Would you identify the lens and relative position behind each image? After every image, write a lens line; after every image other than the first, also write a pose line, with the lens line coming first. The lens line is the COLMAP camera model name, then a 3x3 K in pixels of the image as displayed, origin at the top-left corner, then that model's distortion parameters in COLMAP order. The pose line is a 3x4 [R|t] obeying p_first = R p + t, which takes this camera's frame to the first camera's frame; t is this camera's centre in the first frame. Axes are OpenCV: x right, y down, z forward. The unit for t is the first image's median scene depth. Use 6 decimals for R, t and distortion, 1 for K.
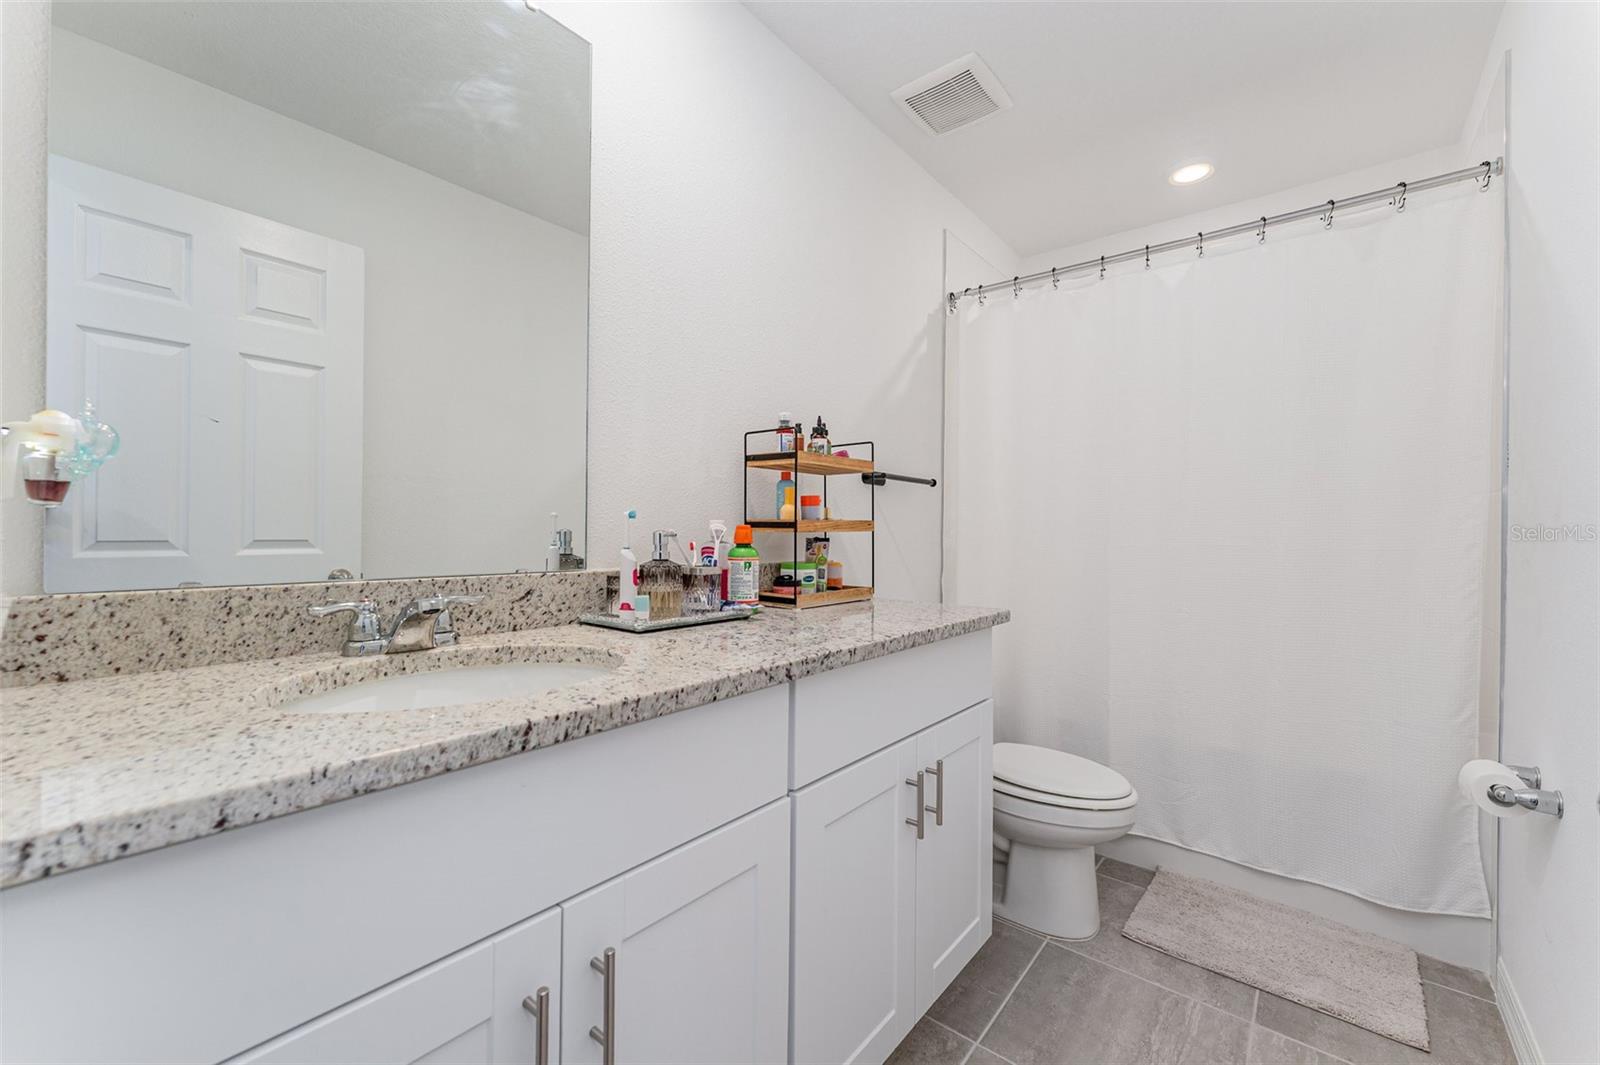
lens RADIAL K [[644.7, 0, 798.5], [0, 644.7, 530.9], [0, 0, 1]] dist [0.000318, -0.000331]
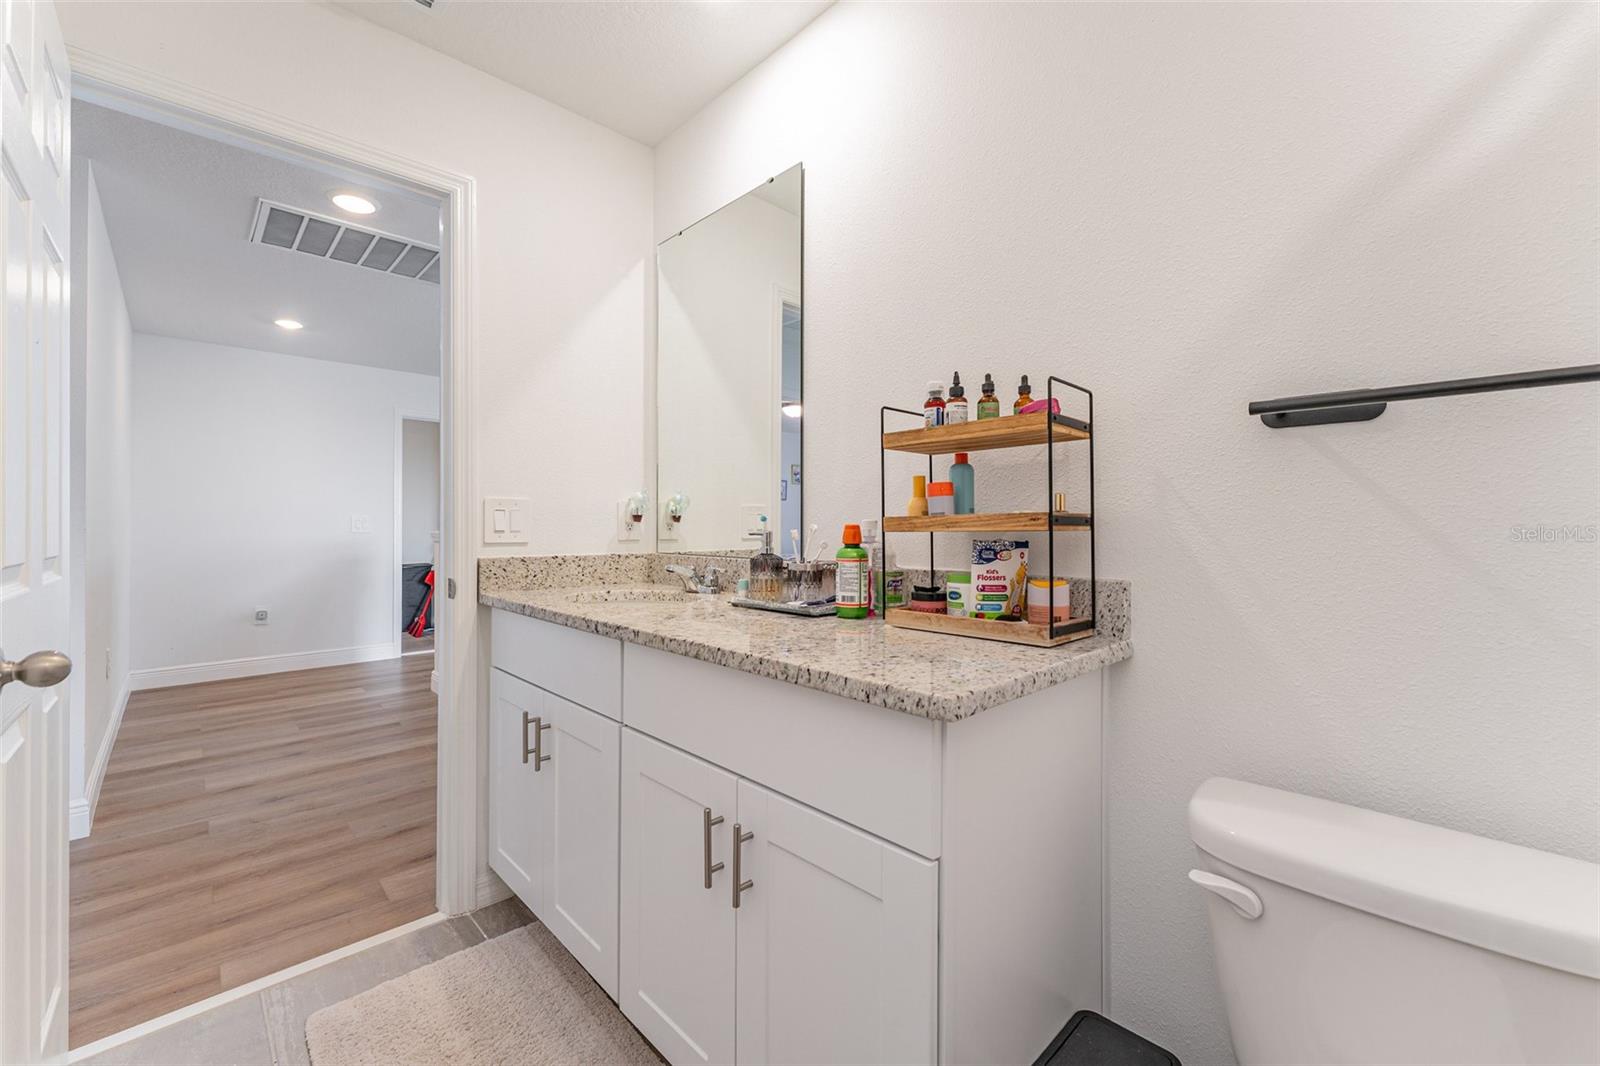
lens RADIAL K [[647.1, 0, 798.7], [0, 647.1, 530.0], [0, 0, 1]] dist [0.000036, -0.000287]
pose [[-0.128780, -0.006854, -0.991650, 1.068385], [-0.001661, 0.999976, -0.006696, 0.006869], [0.991672, 0.000785, -0.128788, 1.272661]]
